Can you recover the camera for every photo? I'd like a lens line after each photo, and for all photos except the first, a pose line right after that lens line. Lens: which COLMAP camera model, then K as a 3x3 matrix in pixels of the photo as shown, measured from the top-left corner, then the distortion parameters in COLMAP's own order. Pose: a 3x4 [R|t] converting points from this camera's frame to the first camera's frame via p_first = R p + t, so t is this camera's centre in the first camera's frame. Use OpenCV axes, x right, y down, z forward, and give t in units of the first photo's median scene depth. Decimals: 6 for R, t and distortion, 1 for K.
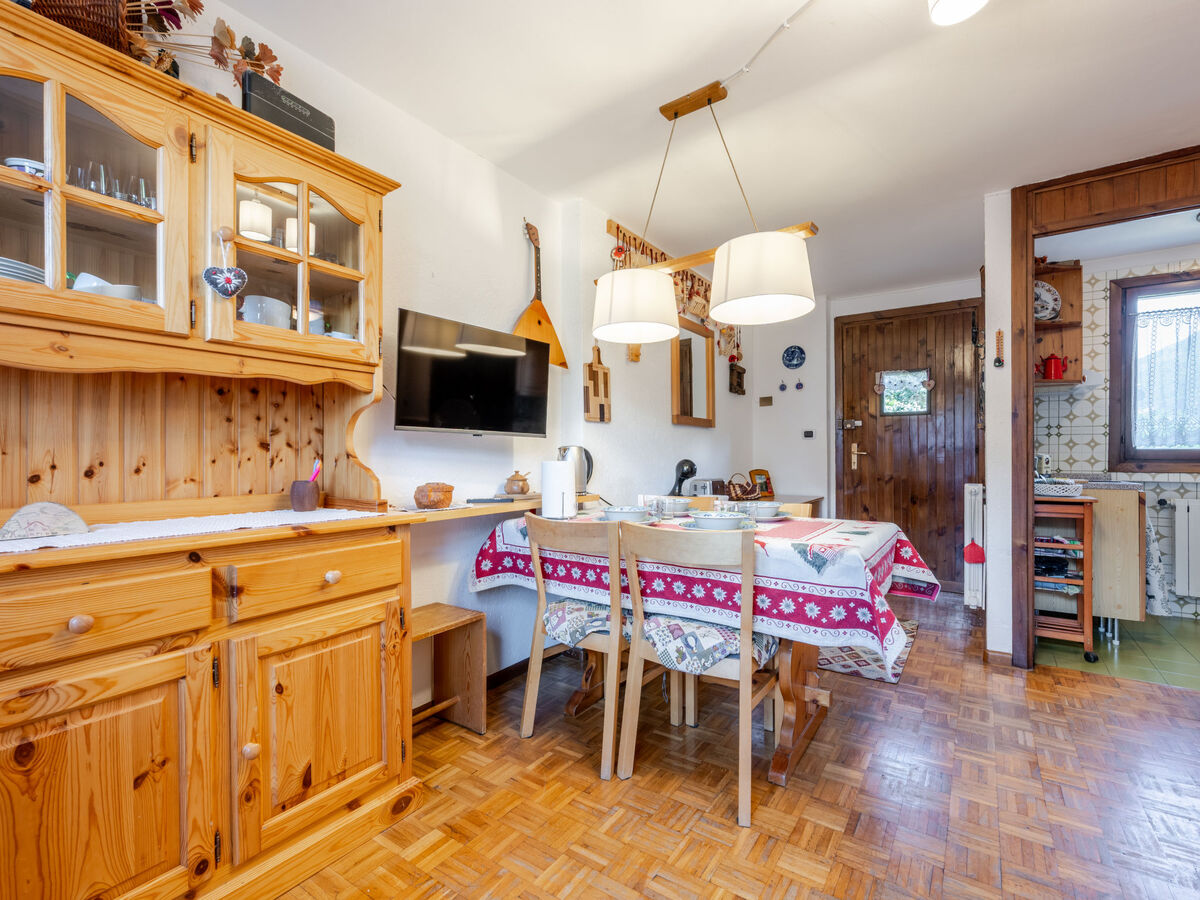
lens RADIAL K [[541.7, 0, 628.9], [0, 541.7, 452.0], [0, 0, 1]] dist [-0.000912, -0.000040]
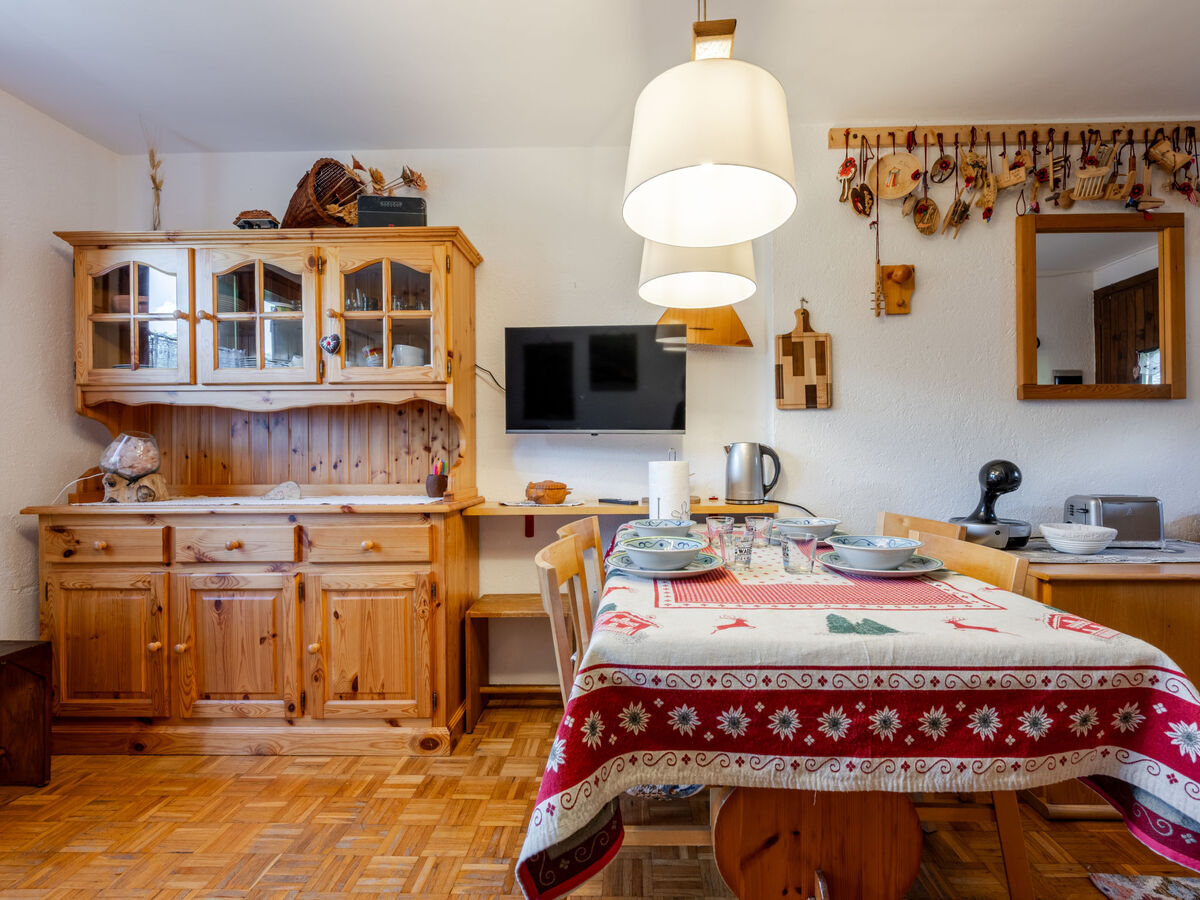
lens RADIAL K [[541.7, 0, 603.2], [0, 541.7, 453.1], [0, 0, 1]] dist [-0.000912, -0.000040]
pose [[0.528980, -0.006058, -0.848613, 0.645439], [0.009499, 0.999954, -0.001217, 0.004783], [0.848581, -0.007418, 0.529013, 0.549683]]
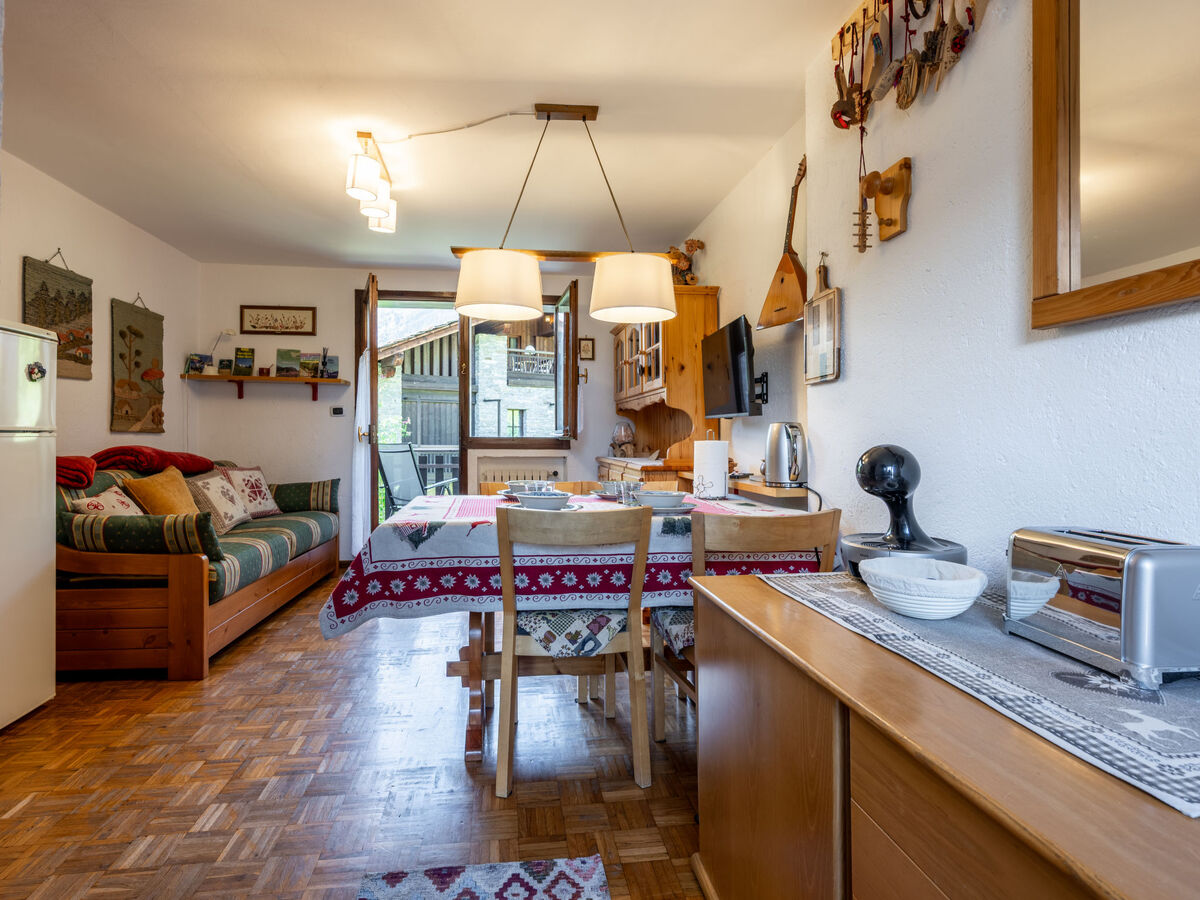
lens RADIAL K [[570.8, 0, 625.6], [0, 570.8, 443.8], [0, 0, 1]] dist [-0.003104, -0.000294]
pose [[-0.702443, 0.006143, -0.711713, 0.878058], [-0.000094, 0.999962, 0.008723, 0.016407], [0.711740, 0.006195, -0.702416, 1.975894]]
